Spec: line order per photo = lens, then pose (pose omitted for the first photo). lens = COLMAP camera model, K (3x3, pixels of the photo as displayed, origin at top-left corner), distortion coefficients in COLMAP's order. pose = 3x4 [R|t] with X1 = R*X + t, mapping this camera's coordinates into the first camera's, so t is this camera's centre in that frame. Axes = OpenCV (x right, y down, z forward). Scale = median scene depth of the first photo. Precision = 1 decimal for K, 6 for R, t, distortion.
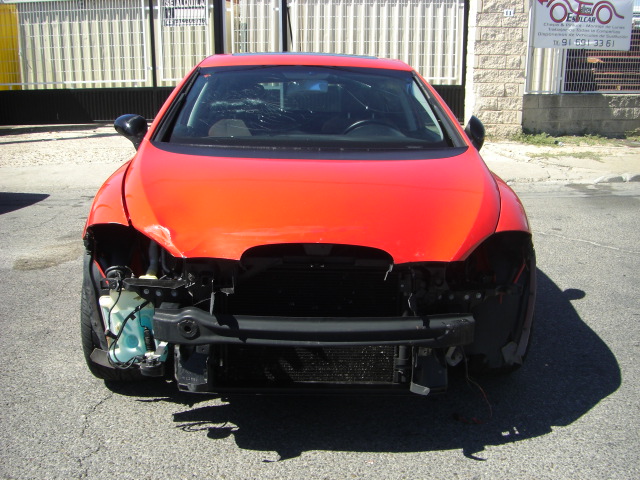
lens RADIAL K [[714.1, 0, 318.9], [0, 714.1, 237.0], [0, 0, 1]] dist [-0.132650, 0.000000]
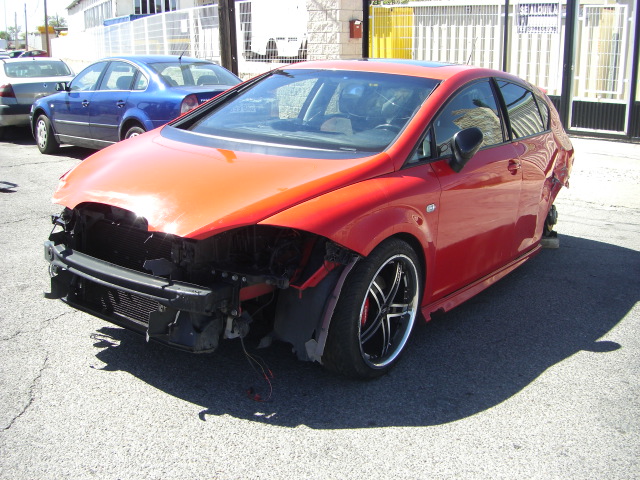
lens RADIAL K [[714.1, 0, 318.2], [0, 714.1, 242.4], [0, 0, 1]] dist [-0.132650, 0.000000]
pose [[0.791549, 0.171056, -0.586677, 0.641542], [-0.170588, 0.983712, 0.056660, -0.037751], [0.586813, 0.055231, 0.807837, 0.111565]]
